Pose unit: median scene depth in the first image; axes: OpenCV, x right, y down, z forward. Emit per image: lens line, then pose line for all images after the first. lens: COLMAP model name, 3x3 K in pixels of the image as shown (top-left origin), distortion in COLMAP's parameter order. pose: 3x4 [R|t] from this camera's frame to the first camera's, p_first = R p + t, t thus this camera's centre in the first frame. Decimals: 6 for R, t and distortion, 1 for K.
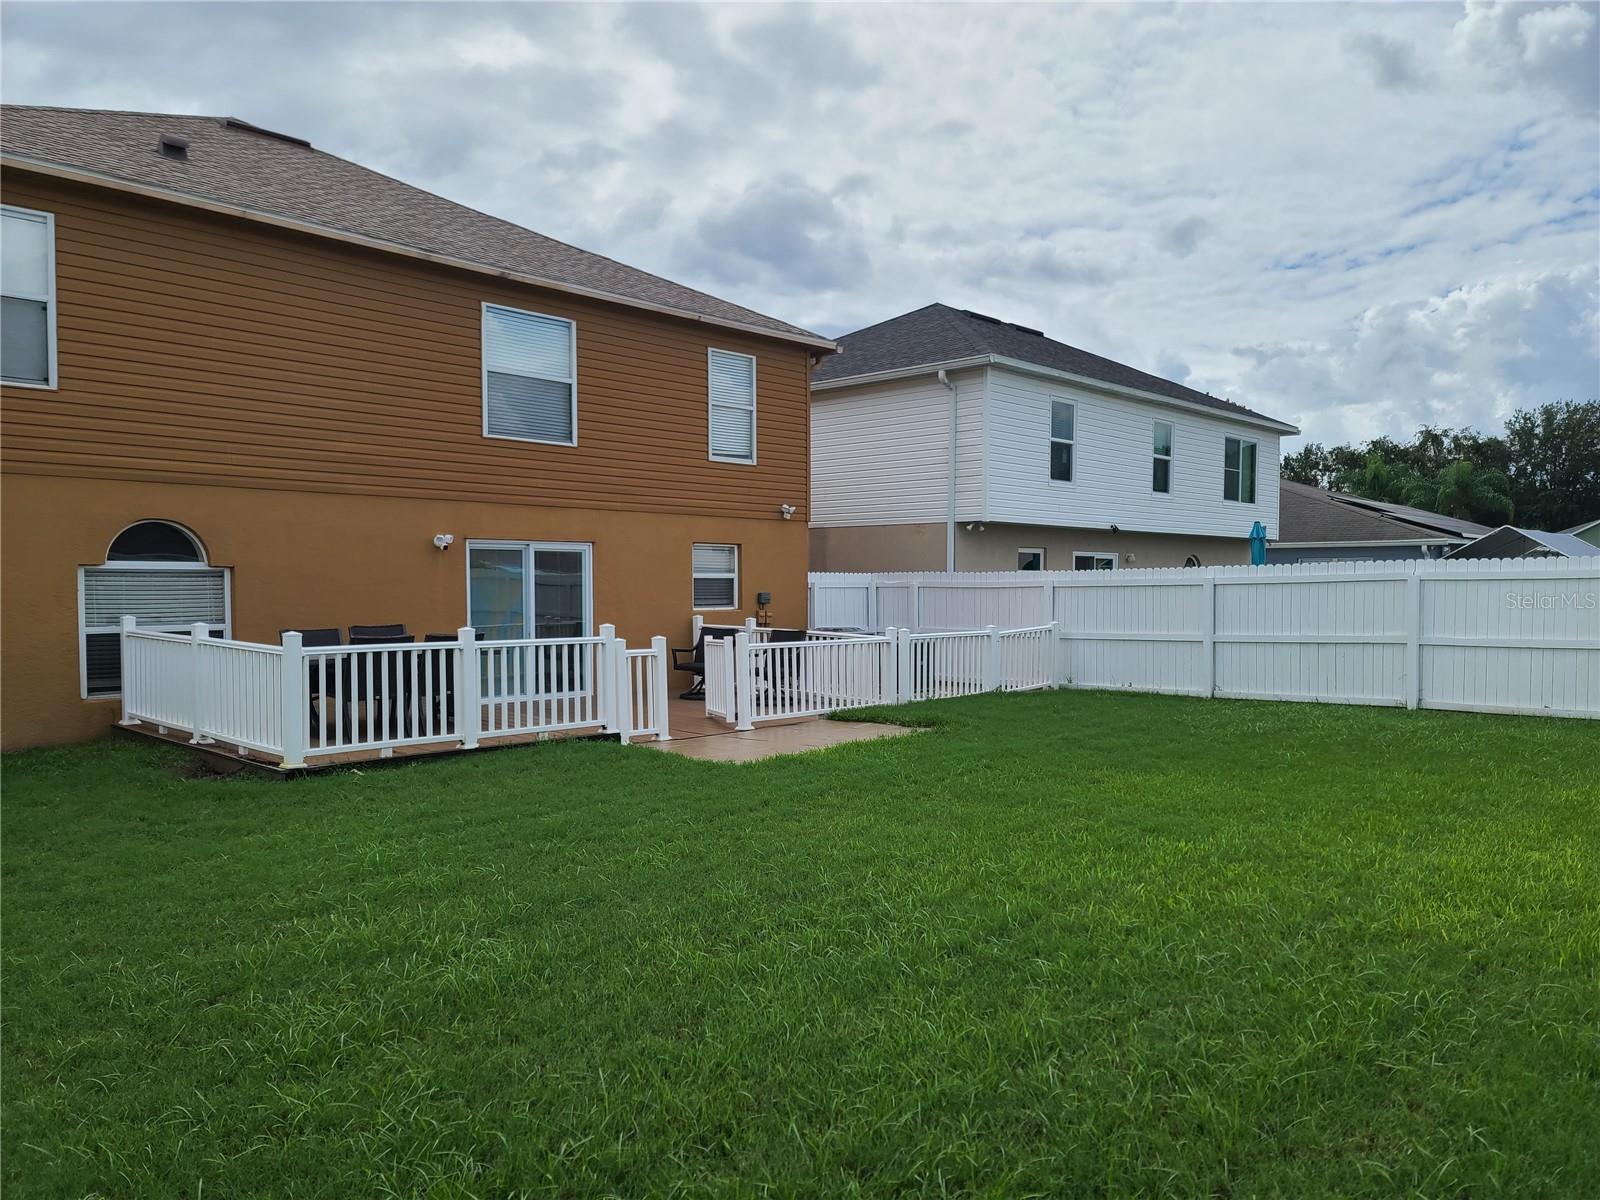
lens RADIAL K [[1184.8, 0, 825.5], [0, 1184.8, 612.8], [0, 0, 1]] dist [0.052104, 0.000950]
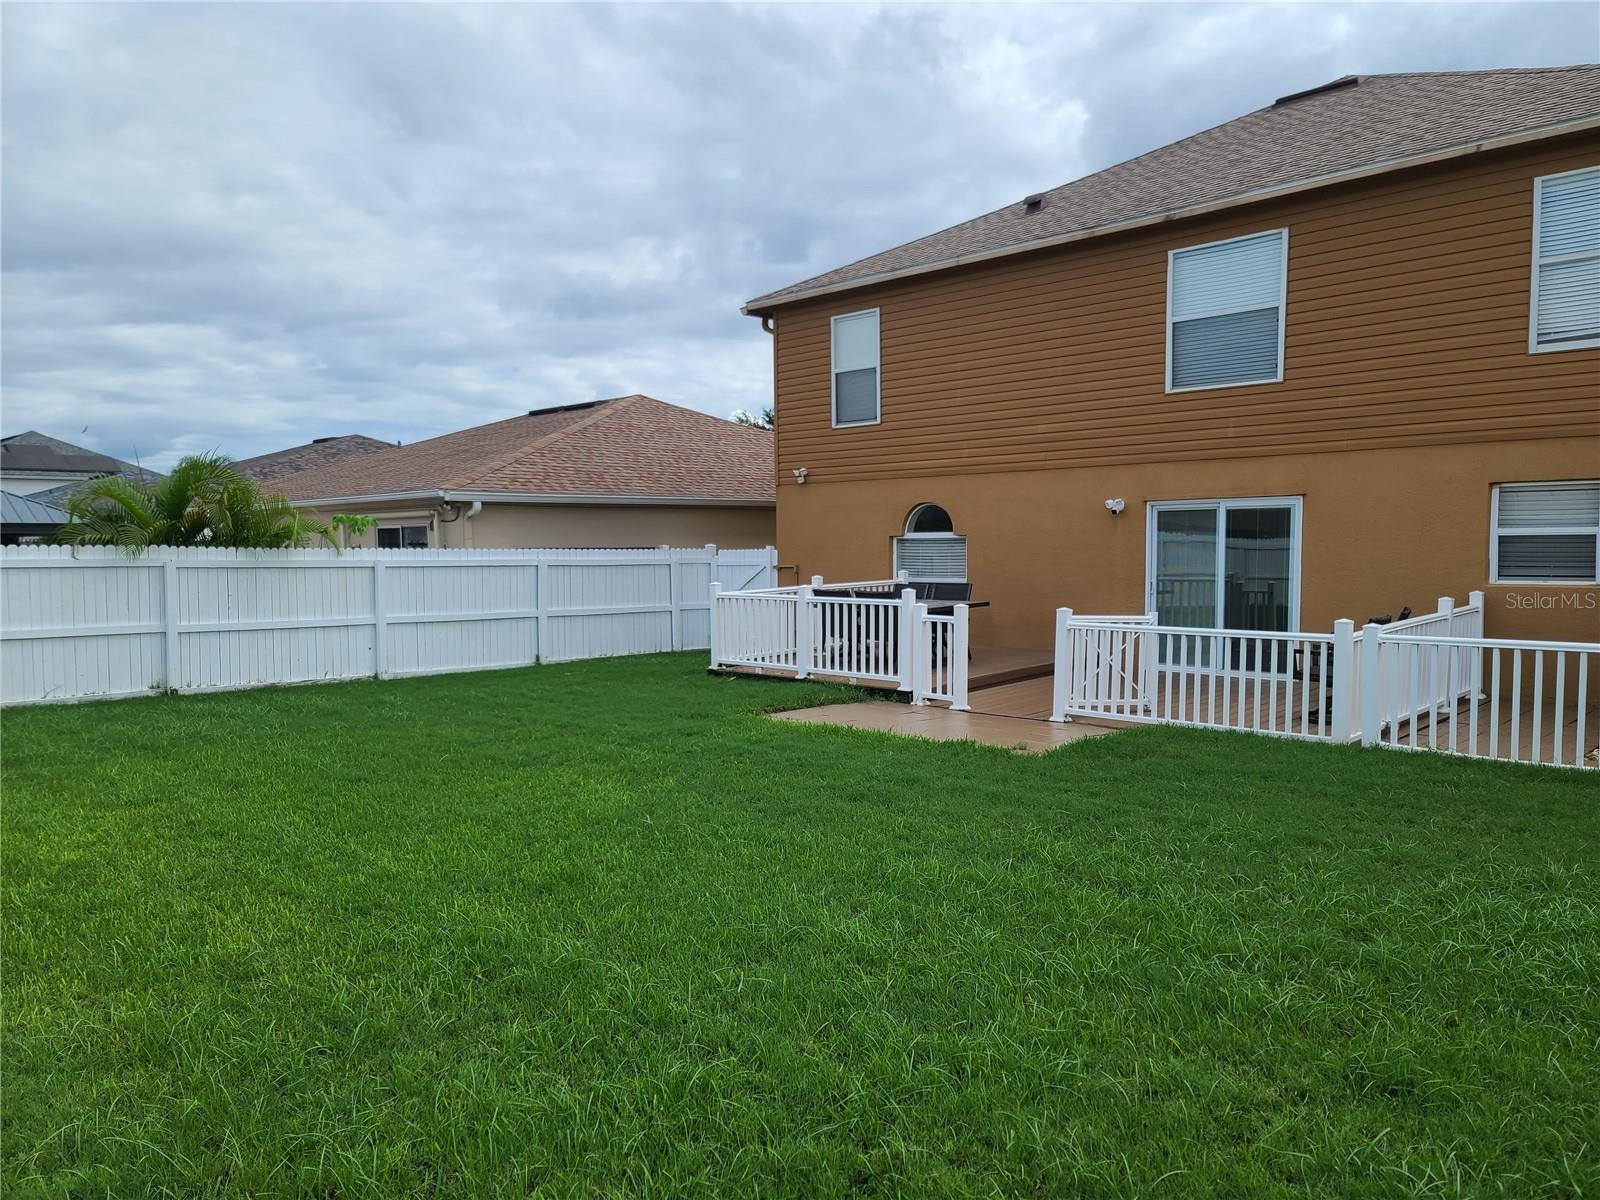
lens RADIAL K [[1167.6, 0, 827.1], [0, 1167.6, 598.8], [0, 0, 1]] dist [0.050030, -0.000143]
pose [[-0.008411, 0.046587, -0.998879, 0.672661], [-0.014673, 0.998801, 0.046707, -0.022678], [0.999857, 0.015049, -0.007717, 0.741557]]
